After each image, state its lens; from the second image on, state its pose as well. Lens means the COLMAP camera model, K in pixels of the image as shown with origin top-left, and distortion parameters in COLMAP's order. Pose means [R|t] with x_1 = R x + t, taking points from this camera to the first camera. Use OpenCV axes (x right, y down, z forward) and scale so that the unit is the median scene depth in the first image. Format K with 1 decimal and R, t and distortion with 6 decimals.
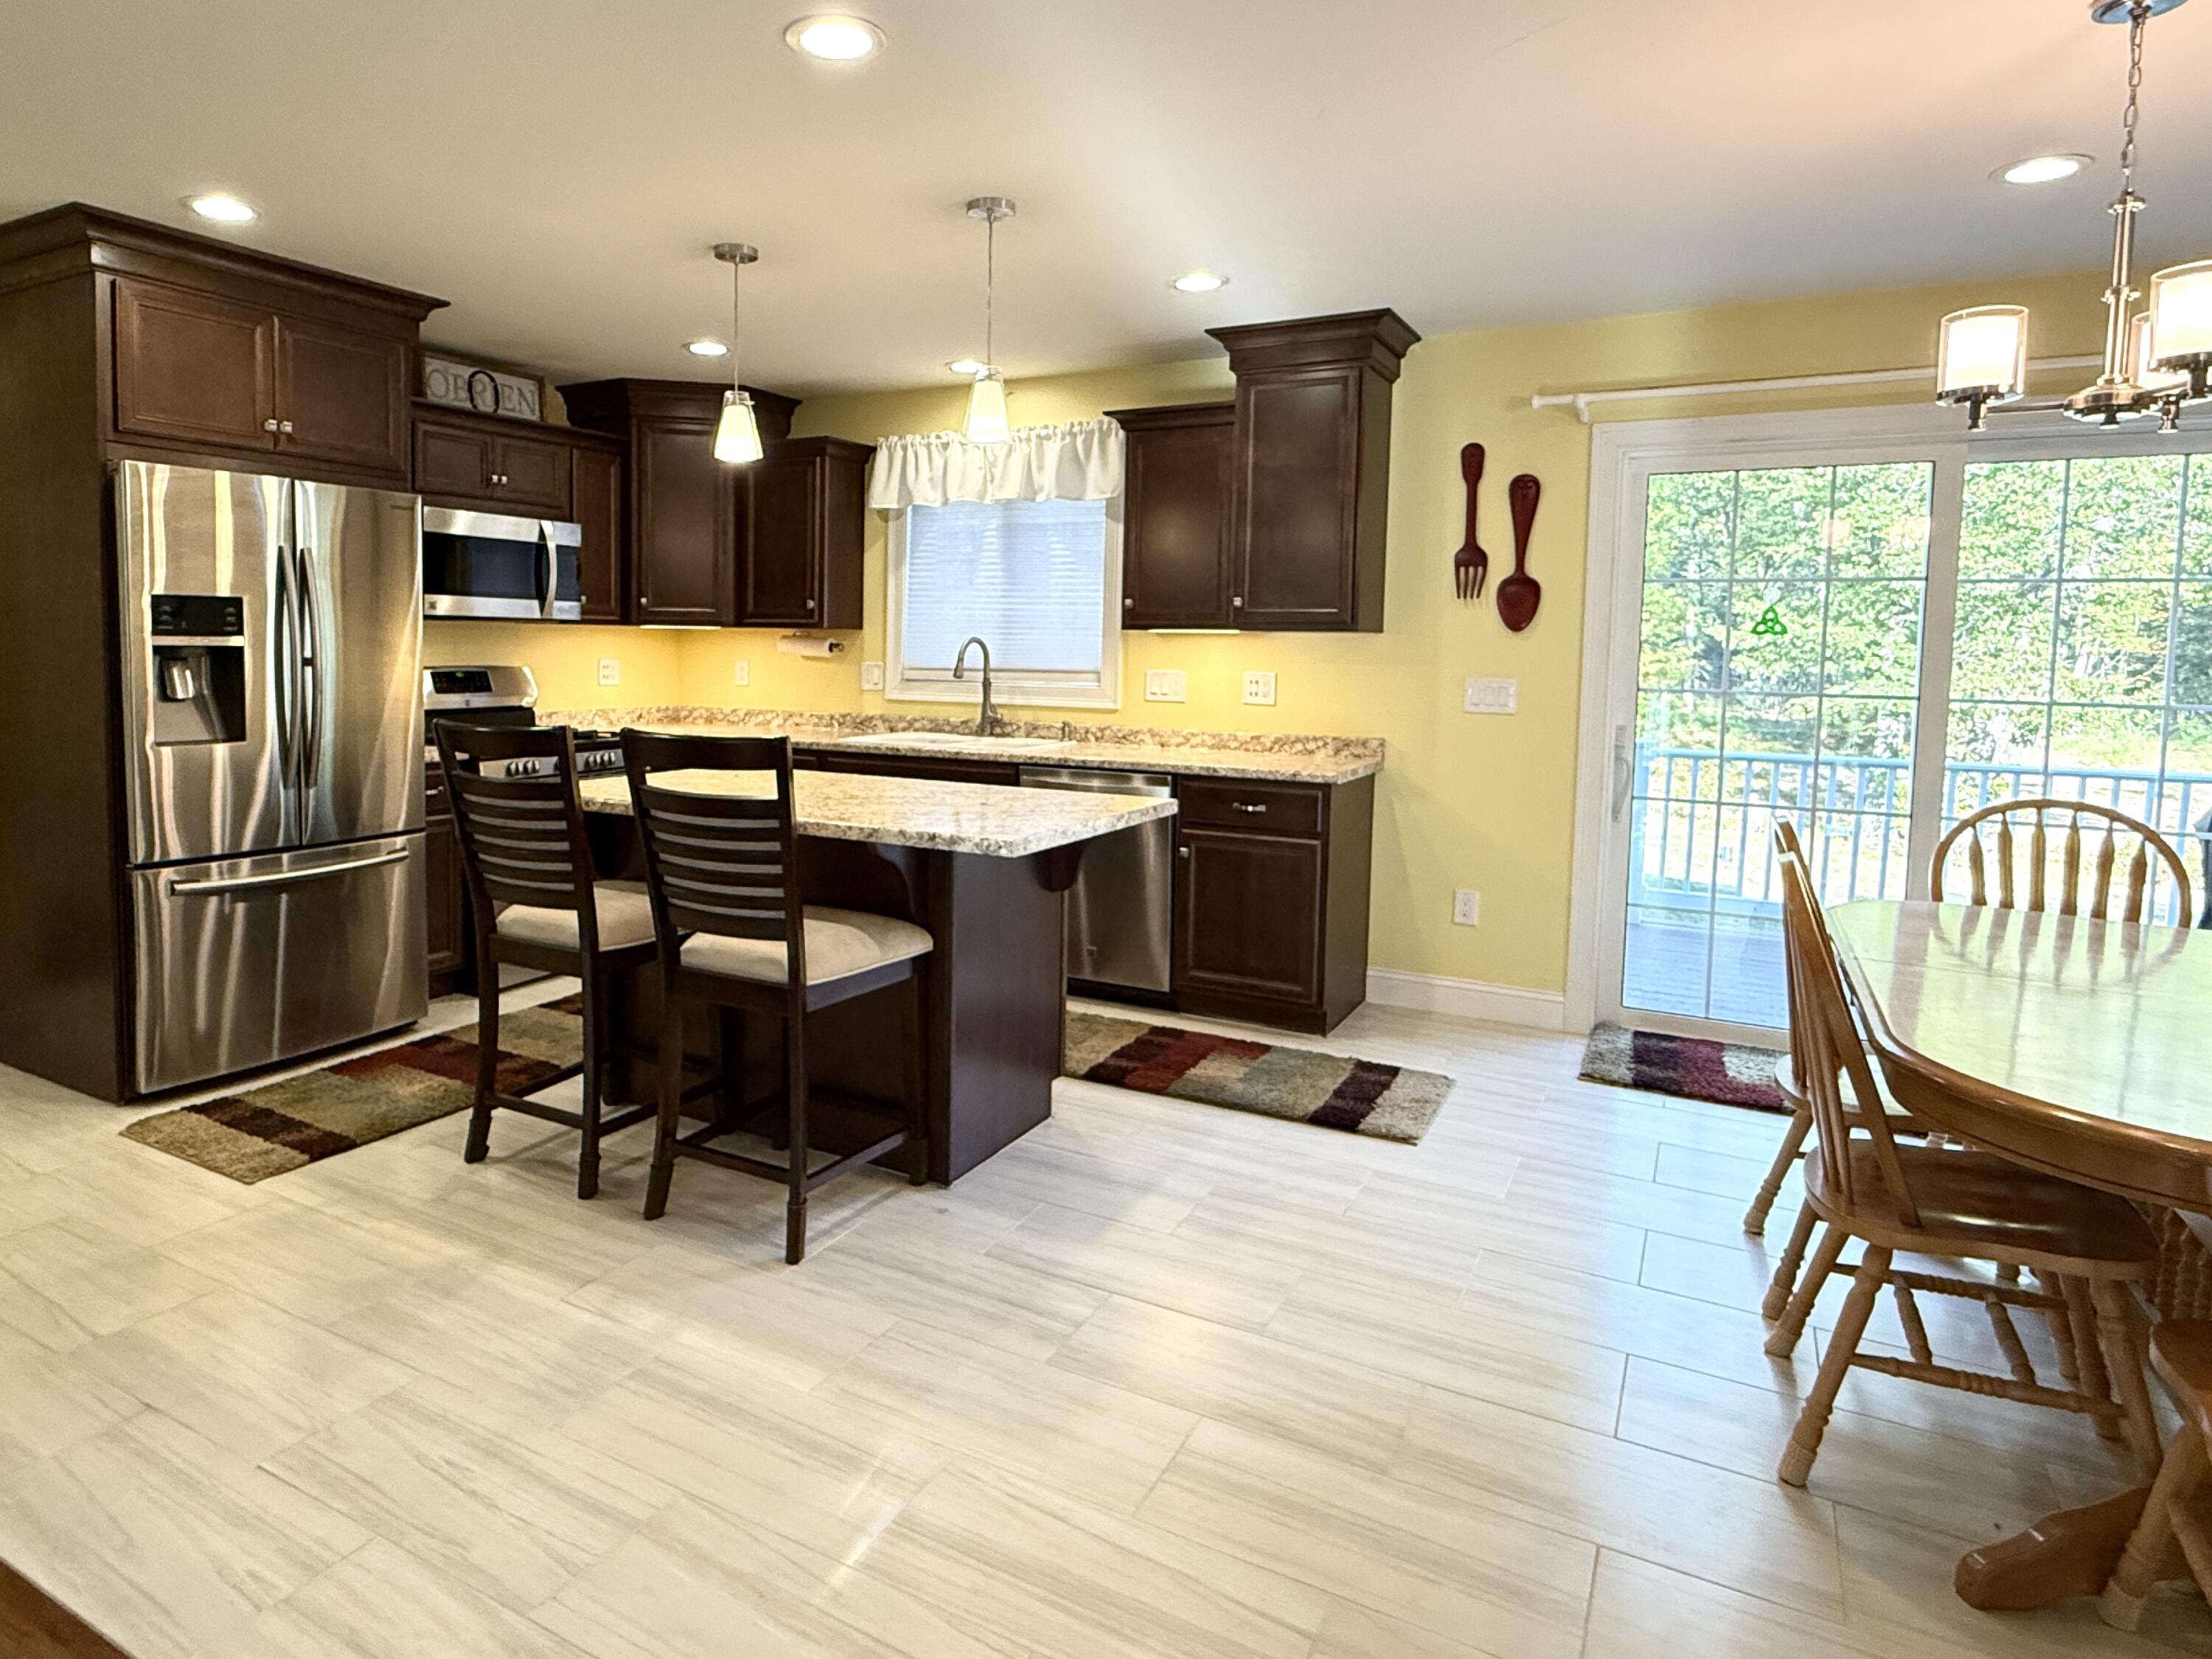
lens RADIAL K [[1271.9, 0, 974.2], [0, 1271.9, 741.1], [0, 0, 1]] dist [-0.007468, -0.000129]
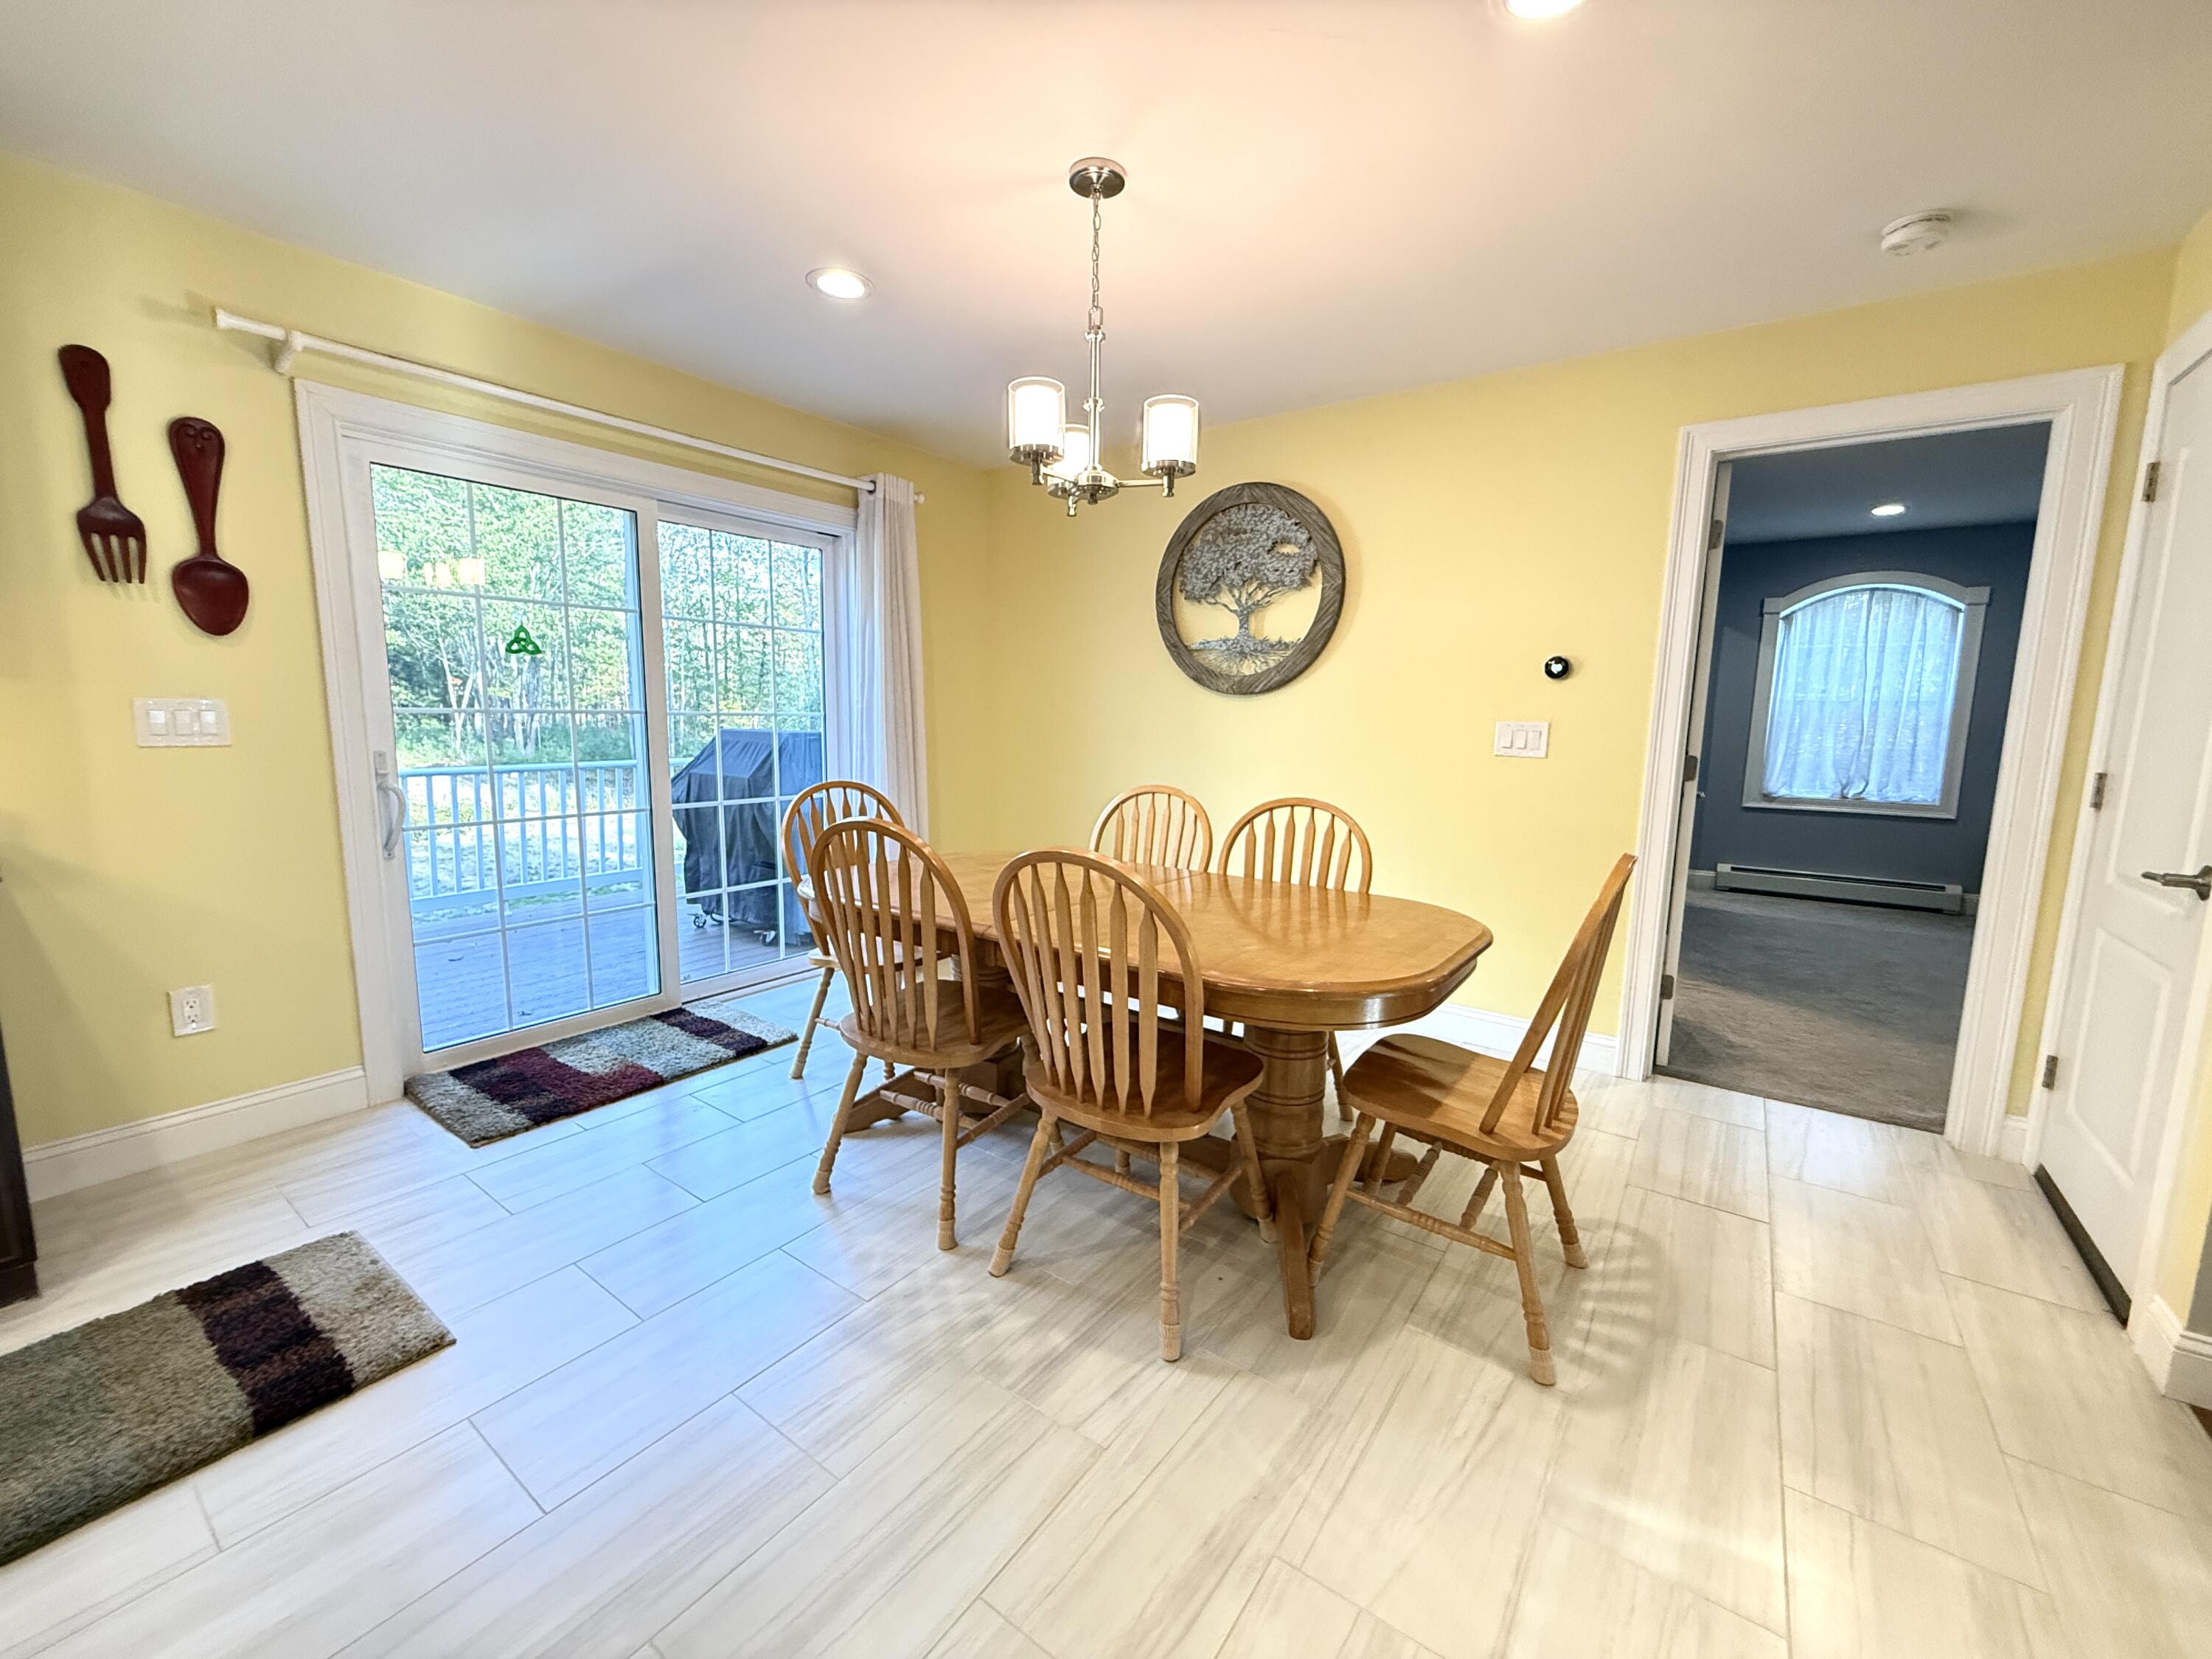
lens RADIAL K [[883.5, 0, 1102.2], [0, 883.5, 829.8], [0, 0, 1]] dist [0.001450, -0.000300]
pose [[0.083143, -0.162482, 0.983202, -0.070219], [0.043950, 0.986256, 0.159270, -0.037770], [-0.995568, 0.029969, 0.089142, 0.487904]]
